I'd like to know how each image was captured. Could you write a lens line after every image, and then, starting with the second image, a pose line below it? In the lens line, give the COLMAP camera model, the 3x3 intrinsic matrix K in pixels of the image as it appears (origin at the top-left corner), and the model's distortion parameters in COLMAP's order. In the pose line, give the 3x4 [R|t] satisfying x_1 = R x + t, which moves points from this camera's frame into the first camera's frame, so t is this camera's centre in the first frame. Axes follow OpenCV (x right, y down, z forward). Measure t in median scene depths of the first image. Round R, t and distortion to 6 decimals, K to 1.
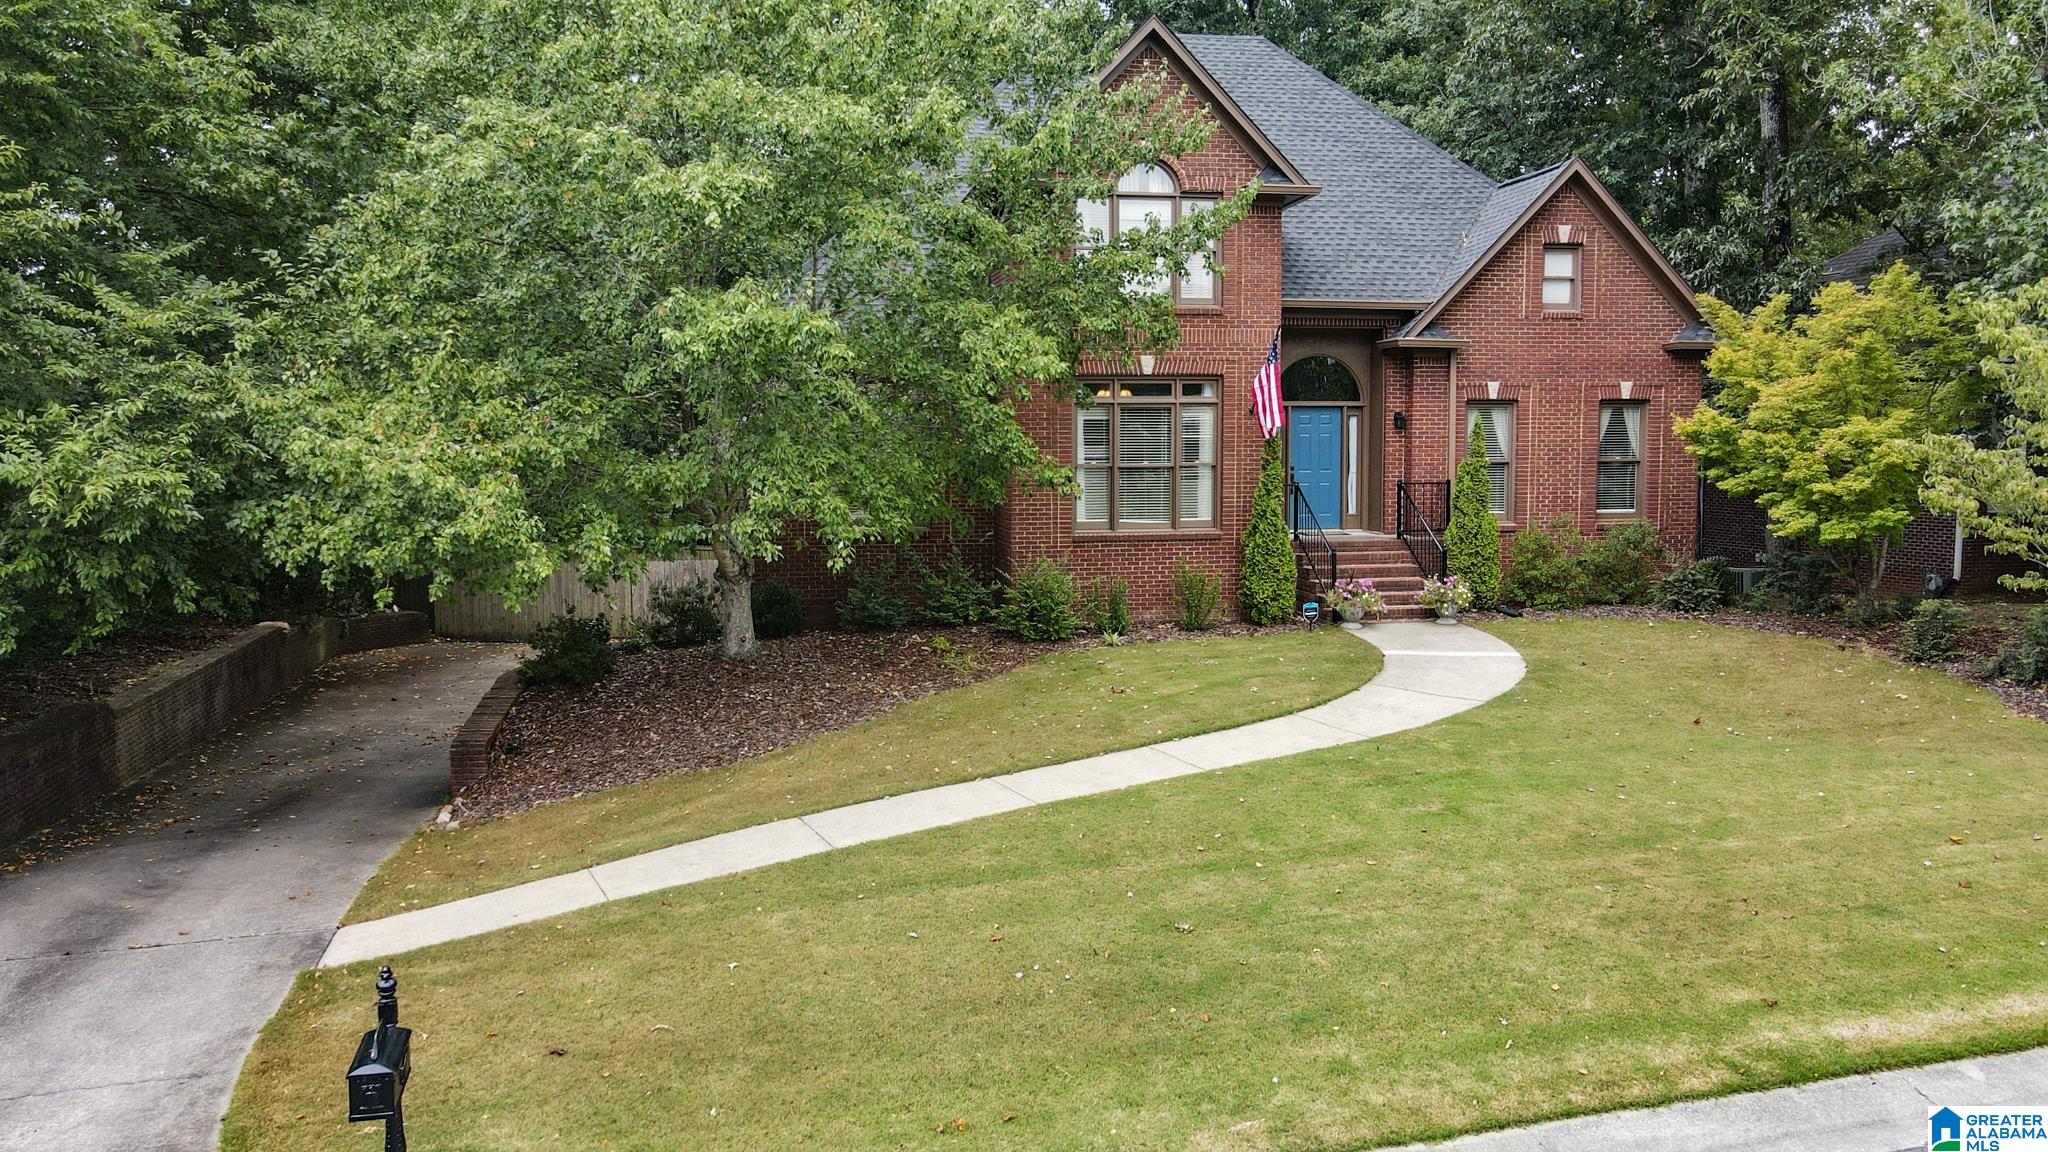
lens RADIAL K [[1479.5, 0, 1024.0], [0, 1479.5, 576.0], [0, 0, 1]] dist [0.024334, 0.004122]
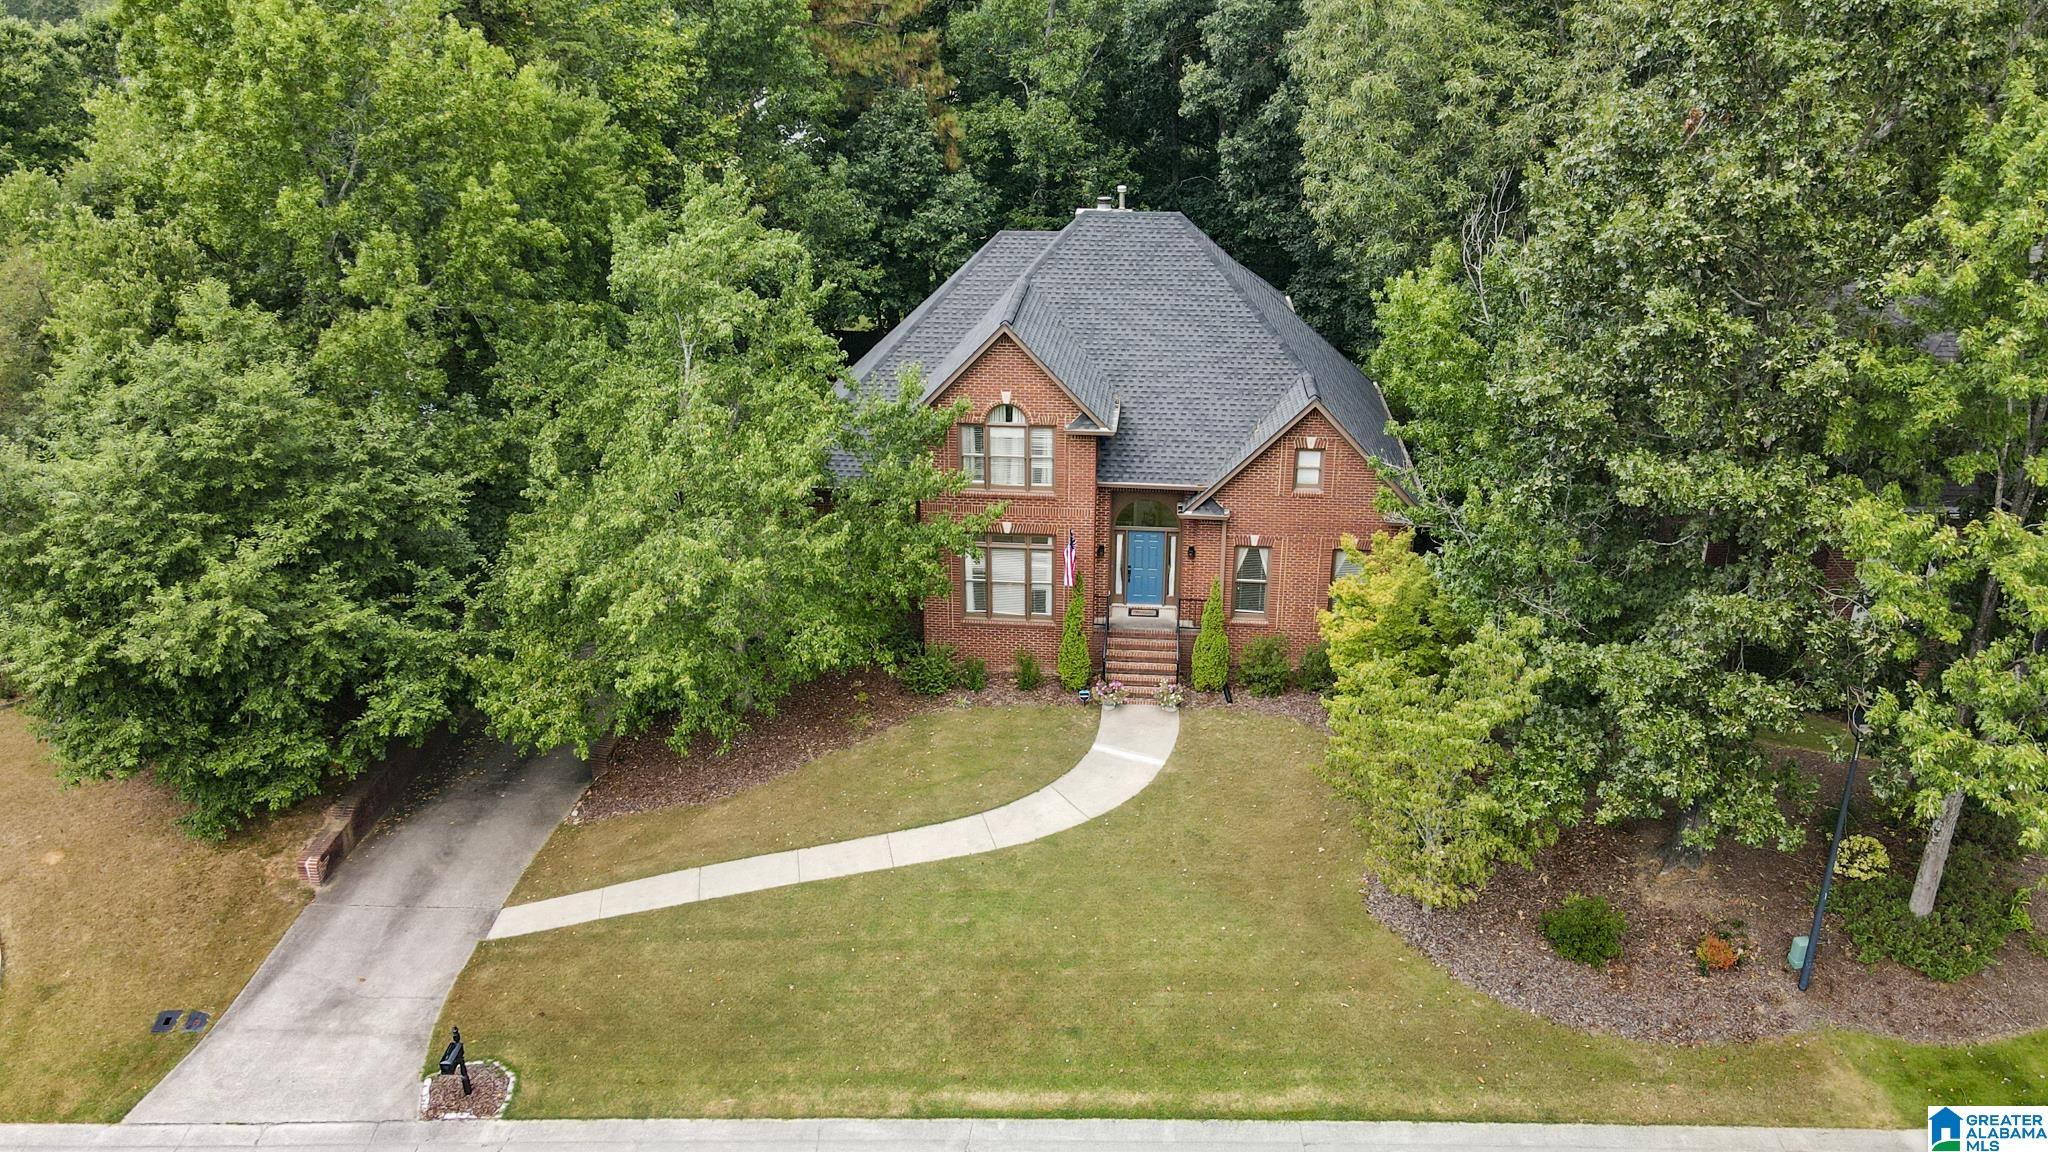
lens RADIAL K [[1486.3, 0, 1024.0], [0, 1486.3, 576.0], [0, 0, 1]] dist [-0.000696, 0.000297]
pose [[0.959022, 0.115910, -0.258536, 0.513796], [-0.026599, 0.945293, 0.325136, -0.605399], [0.282079, -0.304936, 0.909640, -0.459924]]
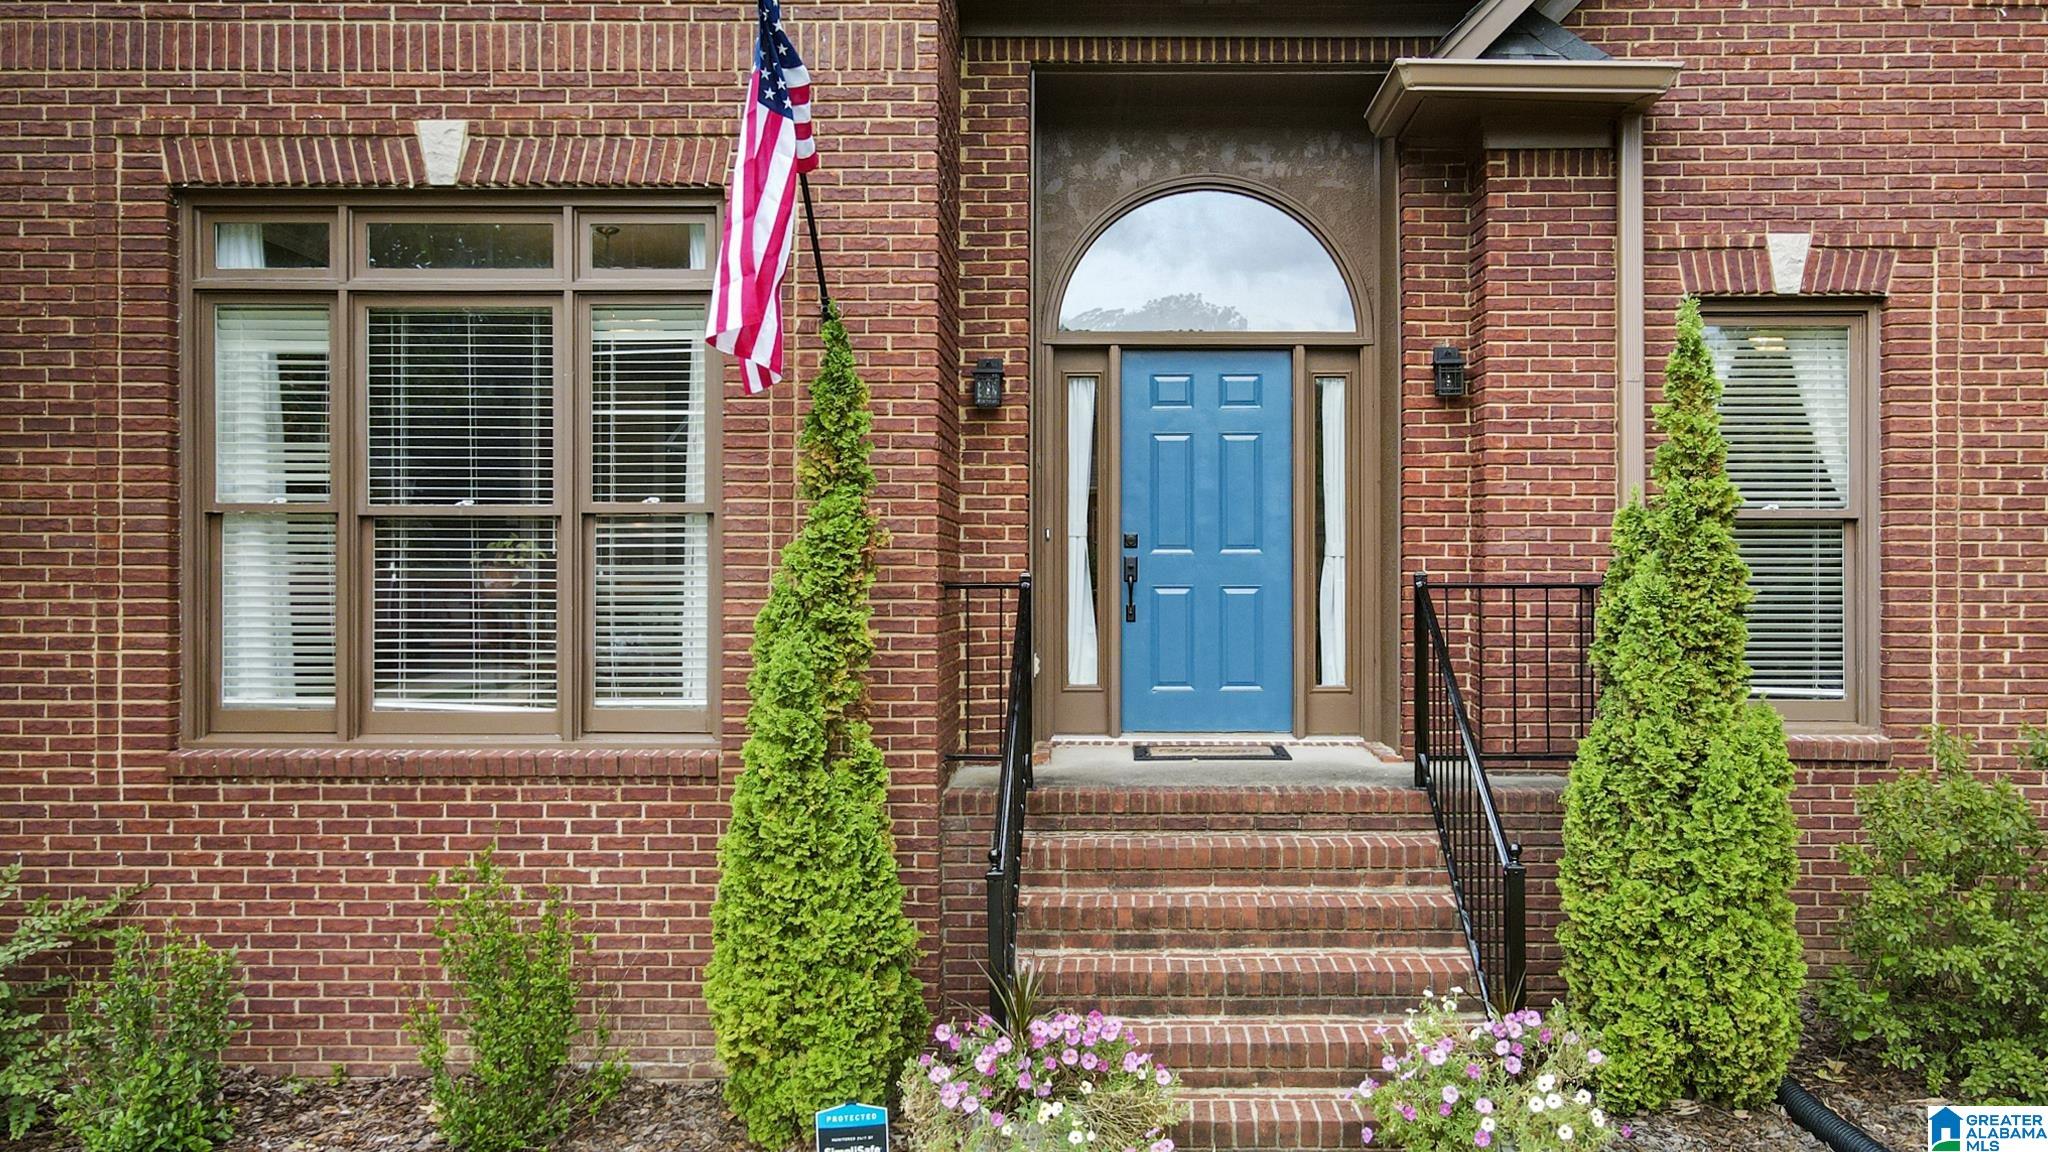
lens RADIAL K [[1517.5, 0, 1117.4], [0, 1517.5, 583.4], [0, 0, 1]] dist [0.012318, 0.003719]
pose [[0.981899, 0.005480, -0.189327, 0.260756], [-0.022059, 0.996088, -0.085572, -0.038554], [0.188117, 0.088199, 0.978178, 0.738712]]
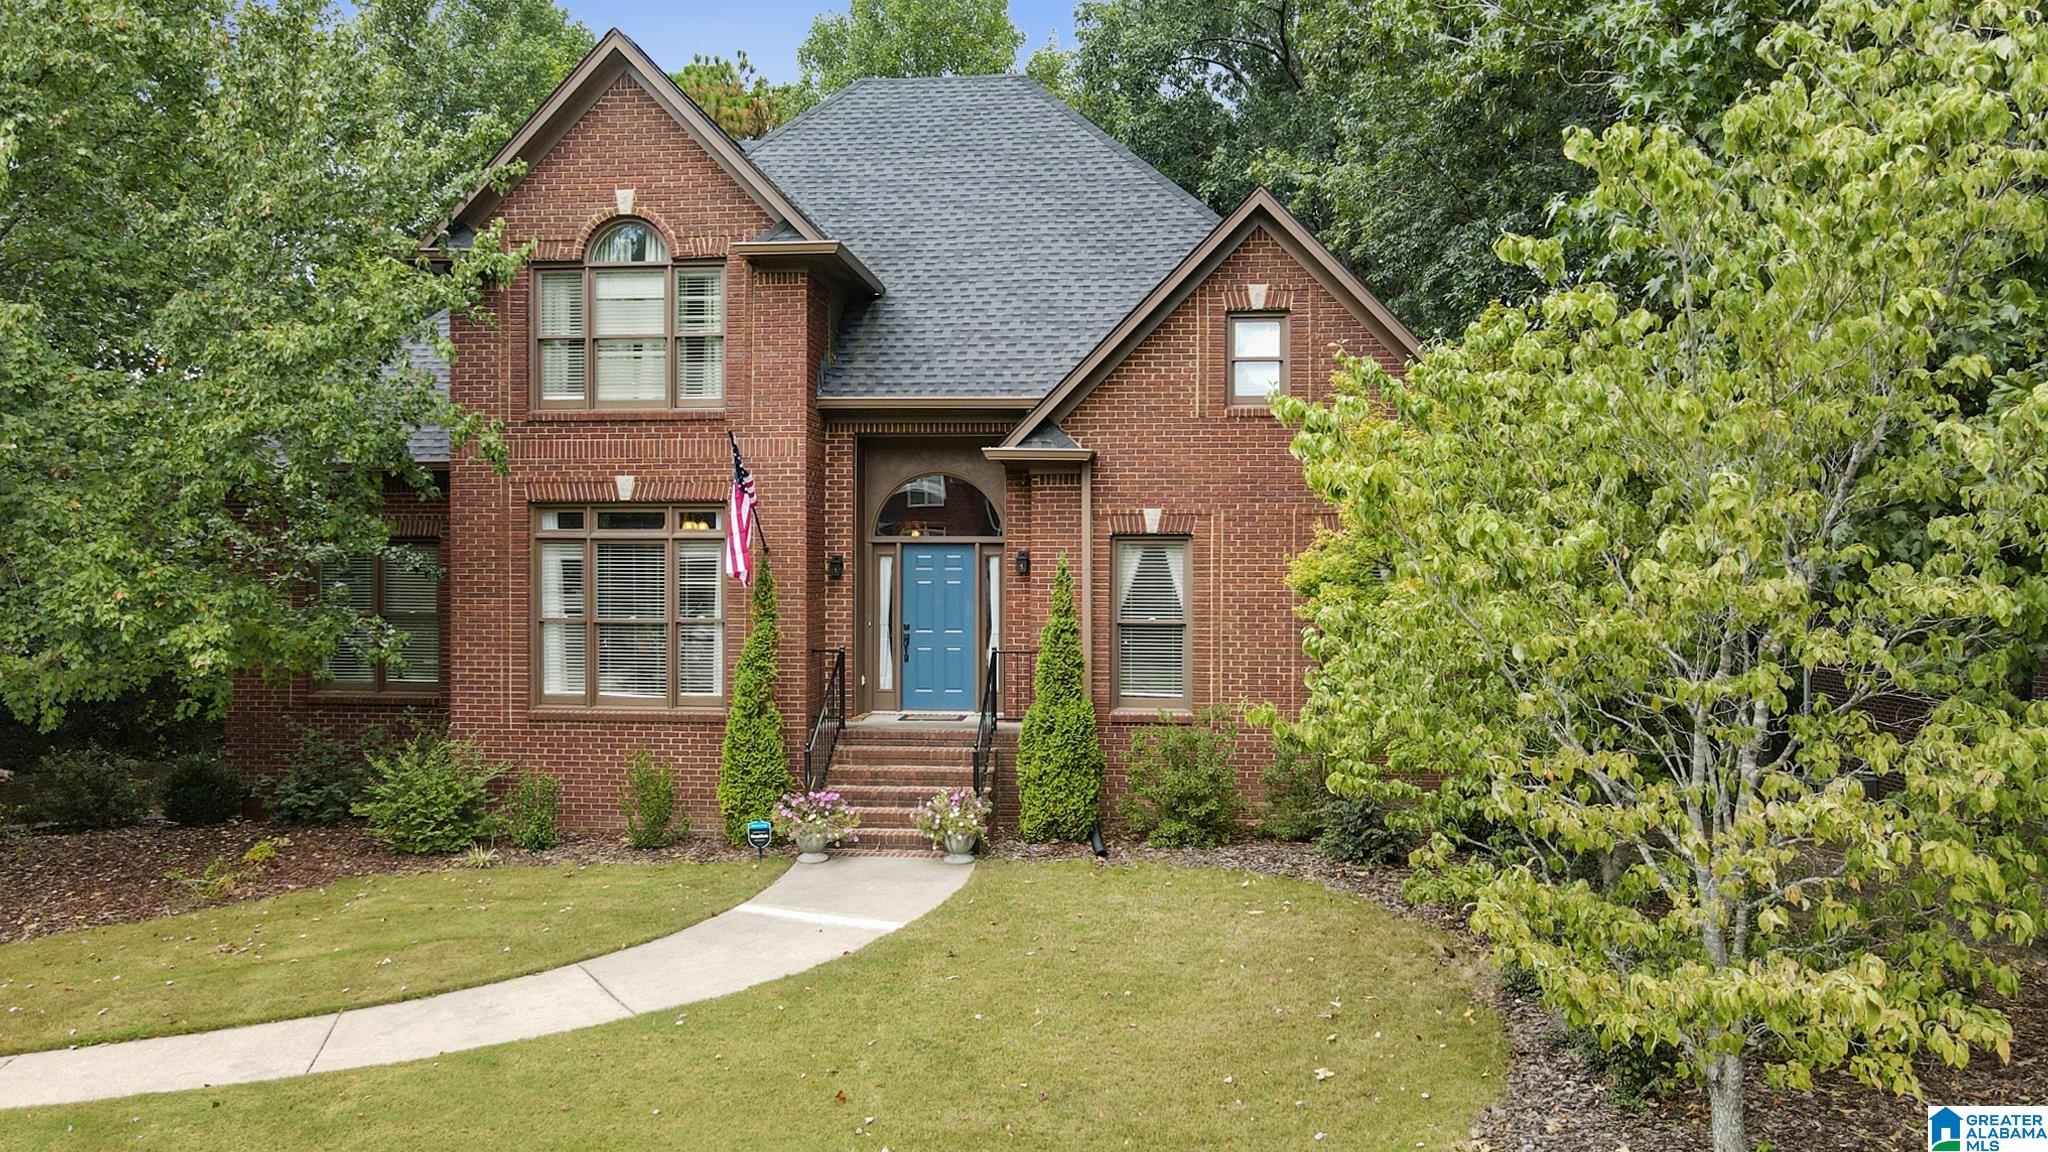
lens RADIAL K [[1503.4, 0, 1026.3], [0, 1503.4, 605.3], [0, 0, 1]] dist [0.009128, 0.009882]
pose [[0.956986, 0.012852, -0.289851, 0.493419], [-0.033512, 0.997228, -0.066428, -0.038696], [0.288194, 0.073284, 0.954764, 0.329829]]
